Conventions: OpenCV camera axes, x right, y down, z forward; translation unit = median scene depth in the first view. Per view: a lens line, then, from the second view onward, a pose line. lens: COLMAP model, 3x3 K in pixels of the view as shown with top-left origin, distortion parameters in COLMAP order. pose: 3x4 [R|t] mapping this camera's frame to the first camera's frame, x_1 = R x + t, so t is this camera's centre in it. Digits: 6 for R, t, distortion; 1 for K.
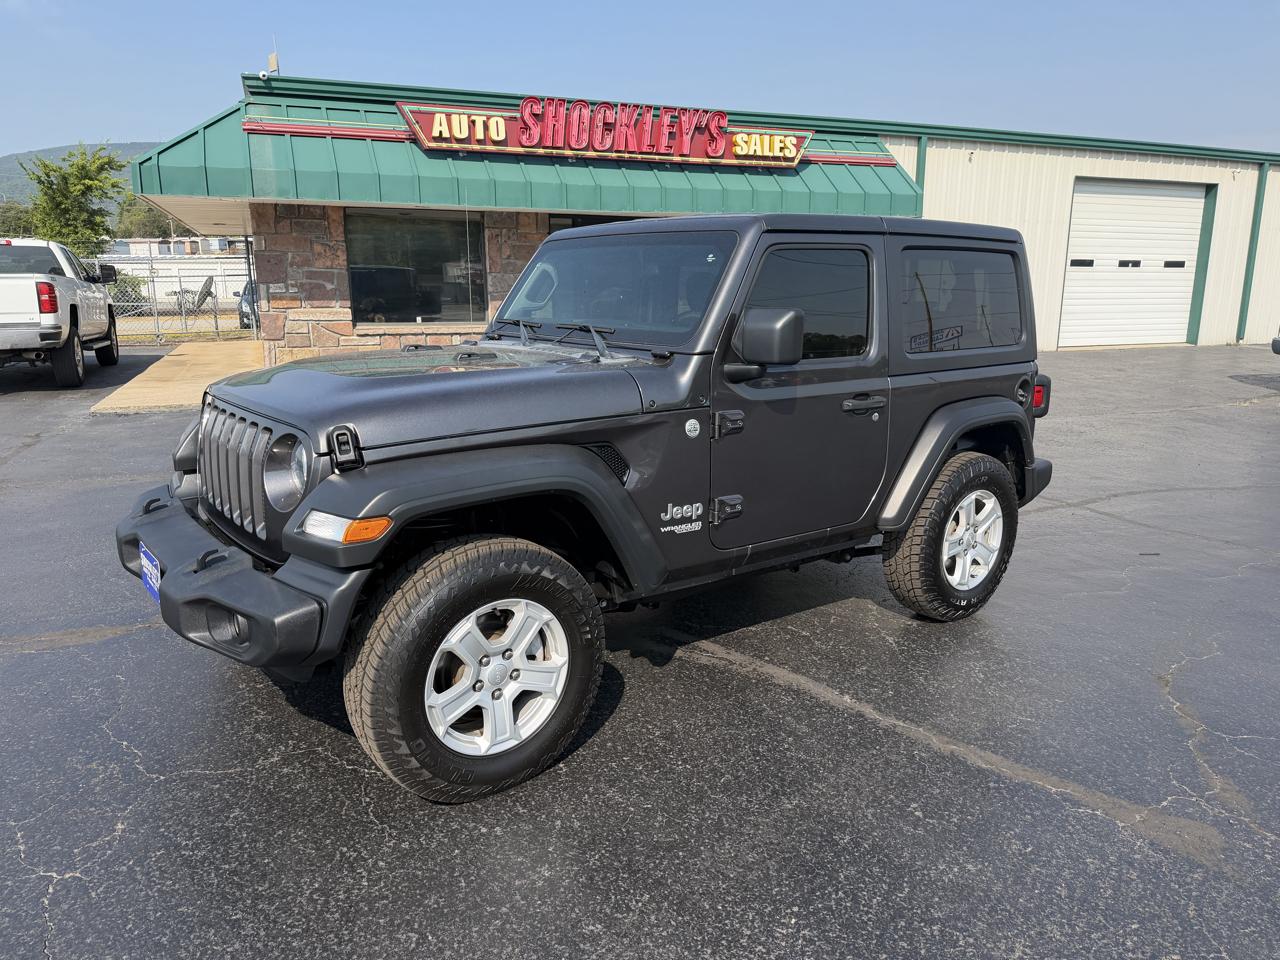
lens RADIAL K [[846.6, 0, 645.9], [0, 846.6, 480.2], [0, 0, 1]] dist [0.050253, -0.066605]
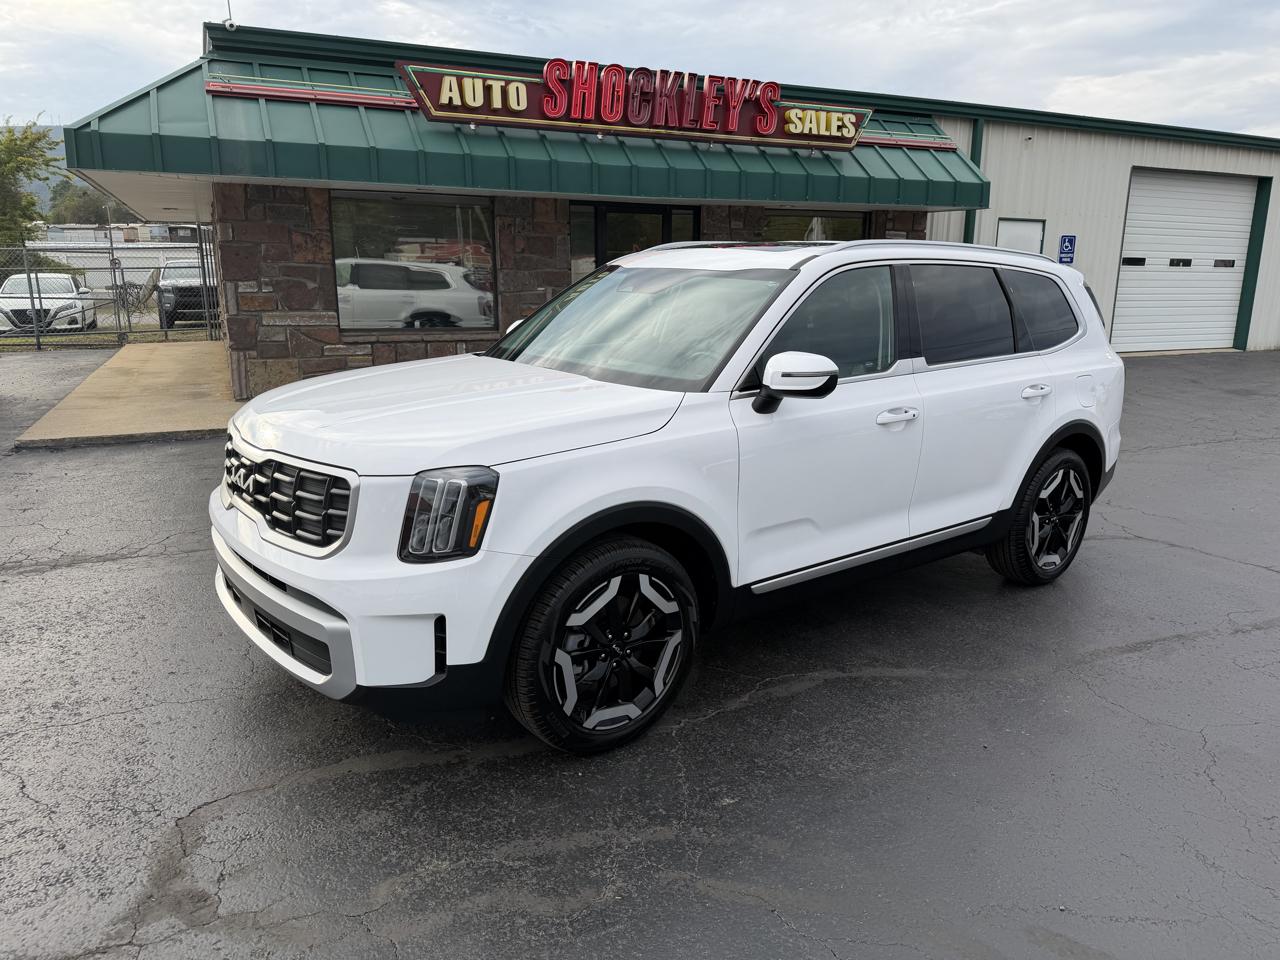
lens RADIAL K [[849.4, 0, 642.3], [0, 849.4, 480.6], [0, 0, 1]] dist [0.049614, -0.063365]
pose [[0.998832, -0.004629, 0.048105, -0.088042], [0.004176, 0.999946, 0.009504, -0.042355], [-0.048147, -0.009292, 0.998797, 0.147239]]
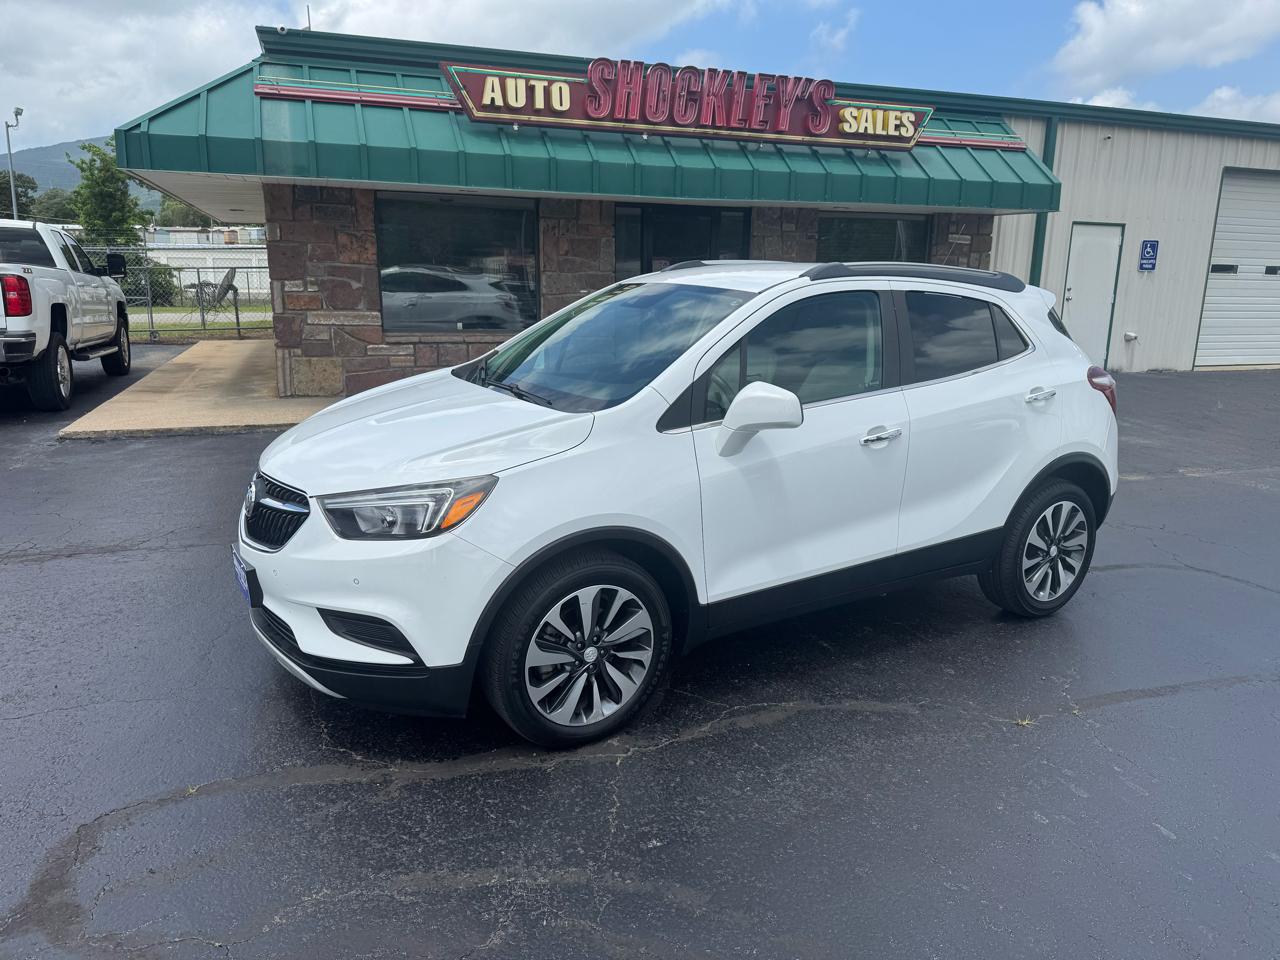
lens RADIAL K [[849.4, 0, 642.3], [0, 849.4, 480.6], [0, 0, 1]] dist [0.049614, -0.063365]
pose [[0.998998, 0.024708, -0.037327, -0.051592], [-0.024559, 0.999688, 0.004448, -0.044128], [0.037426, -0.003527, 0.999293, 0.164387]]
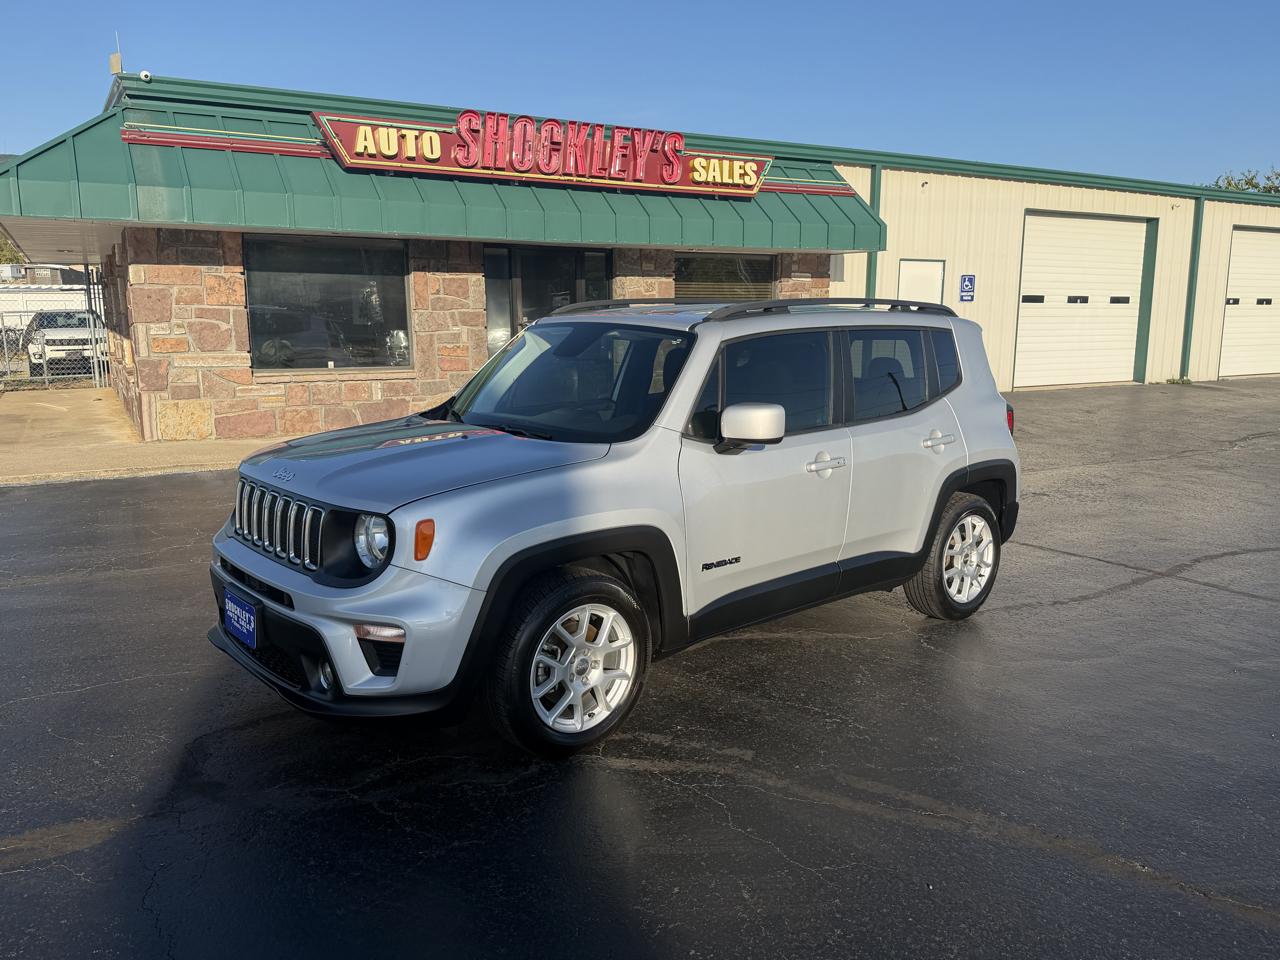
lens RADIAL K [[920.9, 0, 637.2], [0, 920.9, 487.3], [0, 0, 1]] dist [0.087706, -0.123999]
pose [[0.991521, -0.023791, 0.127752, -0.089567], [0.029528, 0.998630, -0.043207, -0.018986], [-0.126549, 0.046613, 0.990865, 0.053004]]
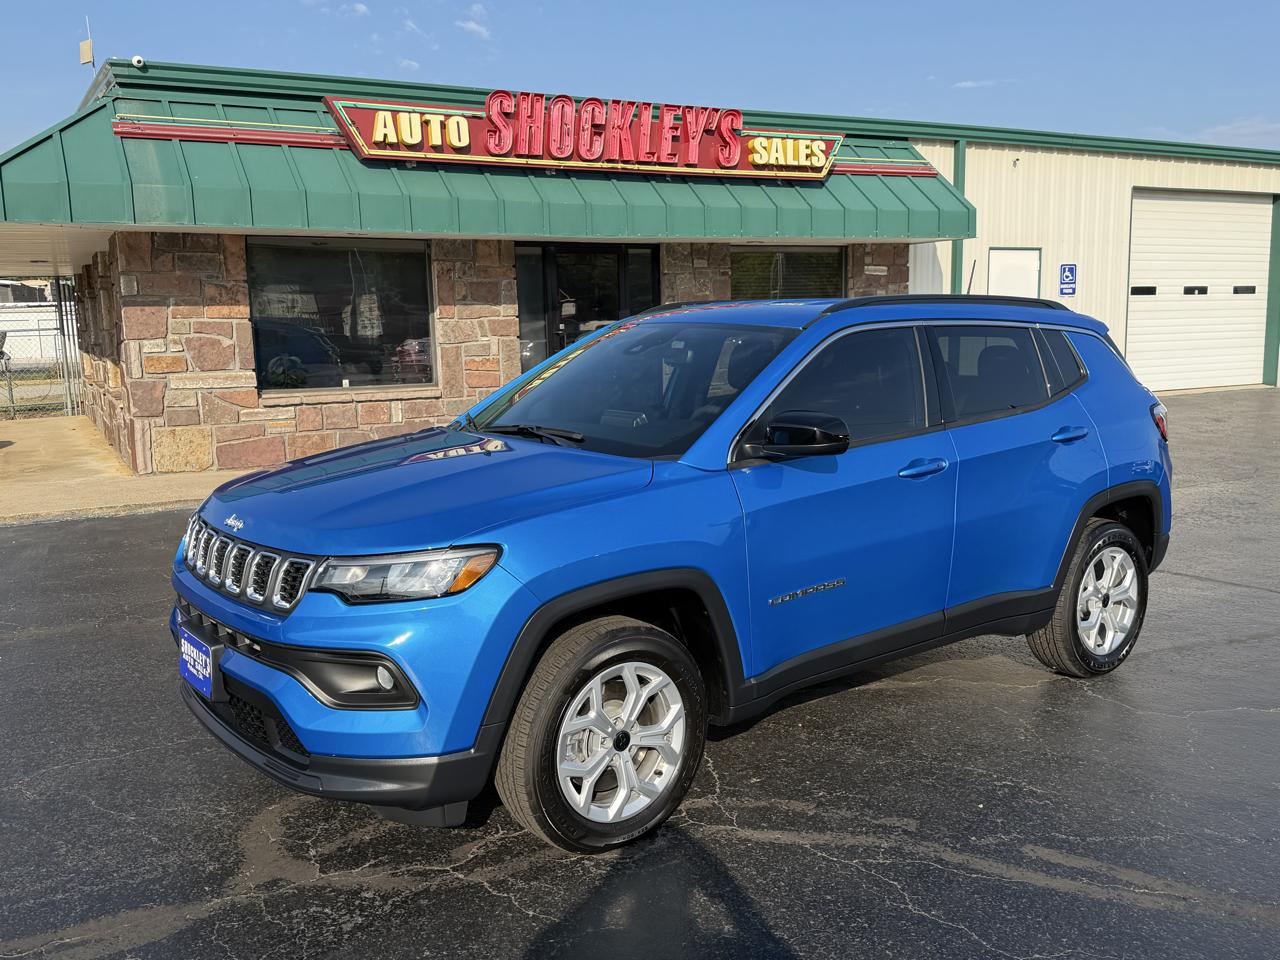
lens RADIAL K [[1059.9, 0, 634.2], [0, 1059.9, 489.4], [0, 0, 1]] dist [0.126108, -0.211919]
pose [[0.994148, -0.038005, 0.101125, -0.118559], [0.045552, 0.996262, -0.073401, -0.017374], [-0.097958, 0.077577, 0.992162, 0.059186]]
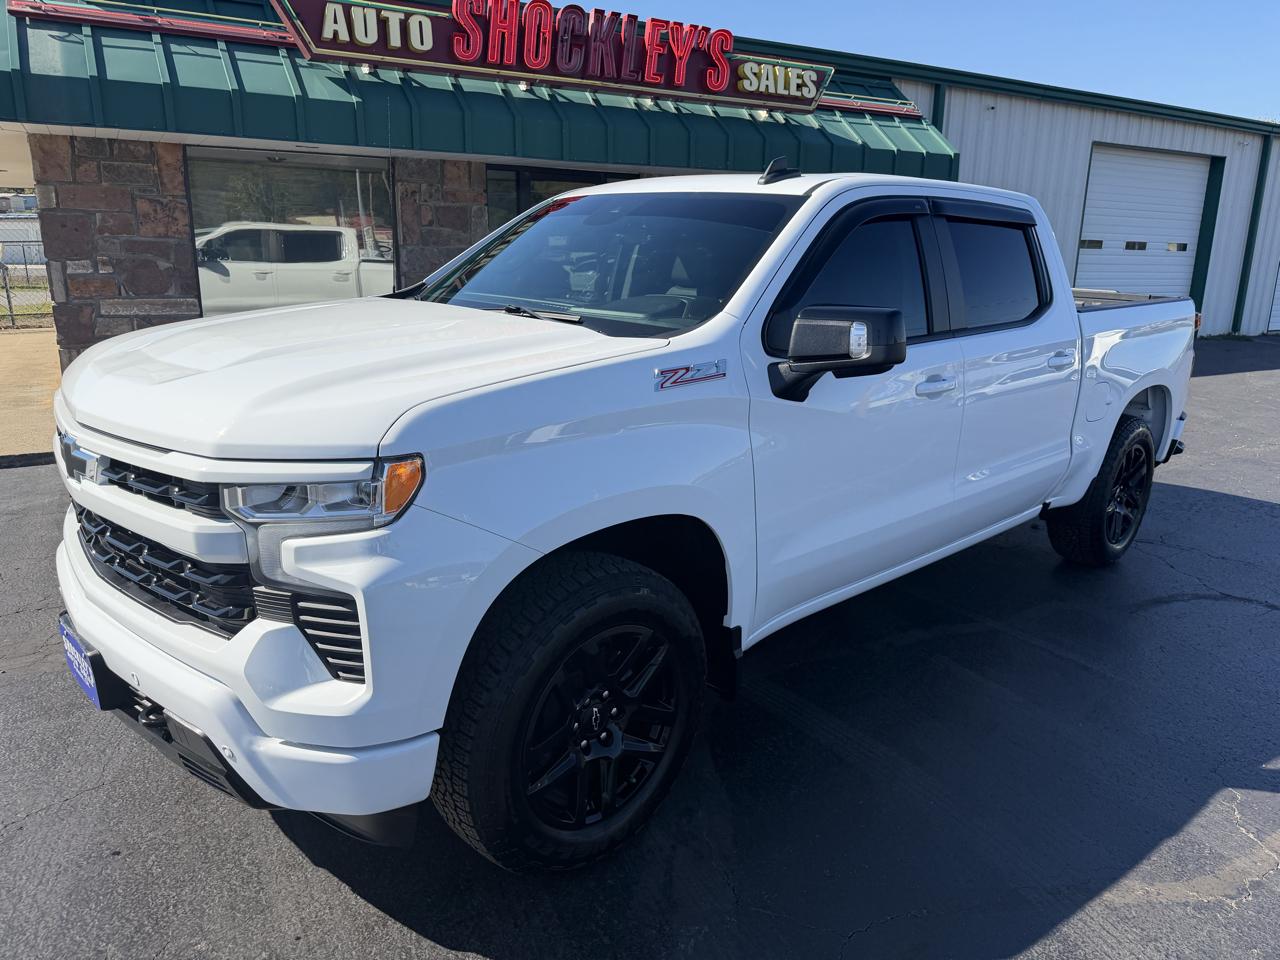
lens RADIAL K [[866.4, 0, 640.0], [0, 866.4, 480.0], [0, 0, 1]] dist [-0.006325, 0.000480]
pose [[0.990229, -0.021268, 0.137820, -0.096880], [0.017132, 0.999369, 0.031127, -0.071827], [-0.138395, -0.028462, 0.989968, 0.268427]]
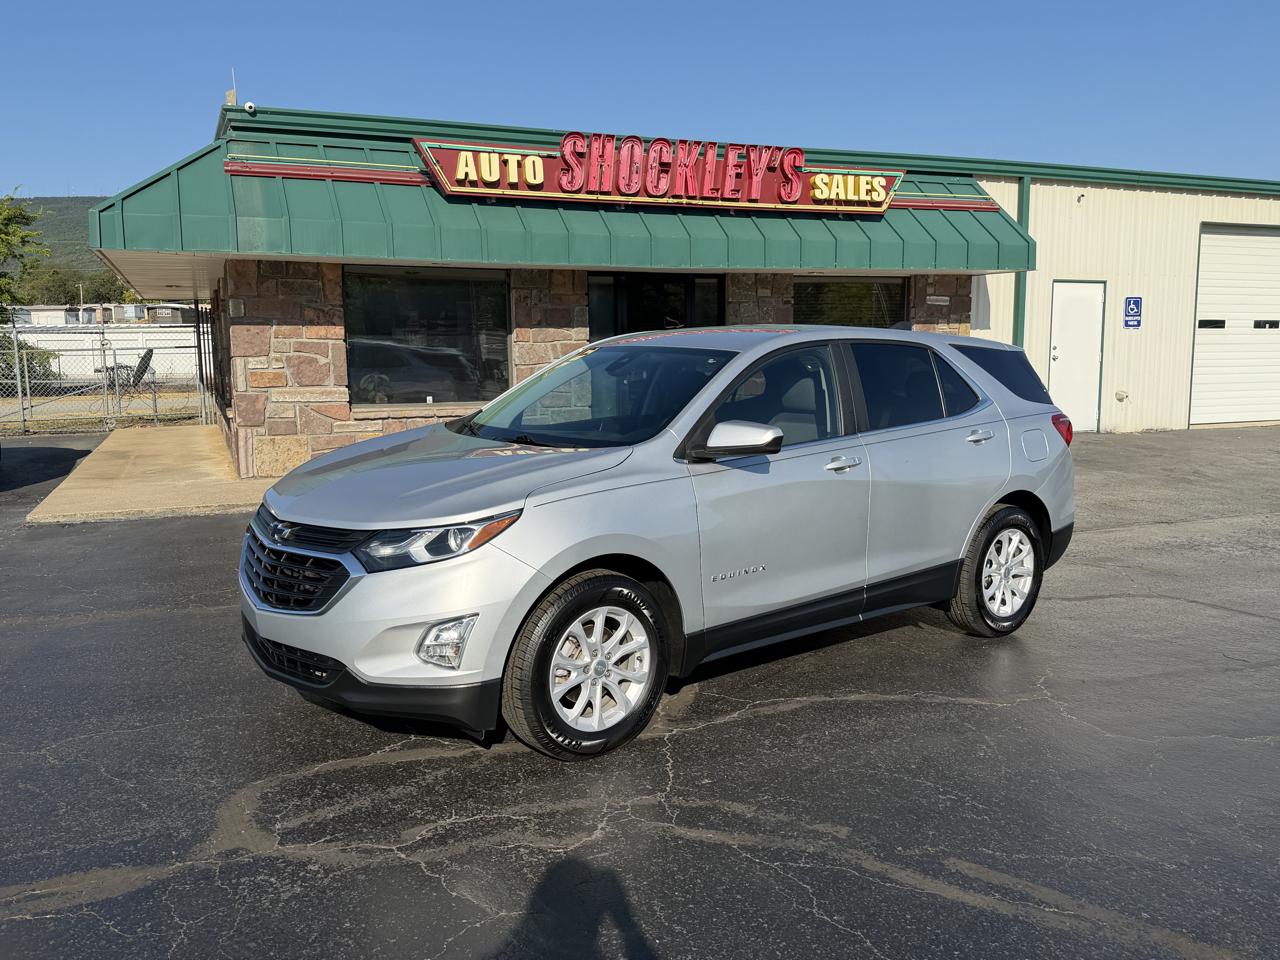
lens RADIAL K [[993.7, 0, 642.5], [0, 993.7, 490.3], [0, 0, 1]] dist [0.110399, -0.171211]
pose [[0.999905, -0.009855, 0.009645, -0.076233], [0.010684, 0.995878, -0.090071, -0.015318], [-0.008718, 0.090166, 0.995889, 0.059129]]
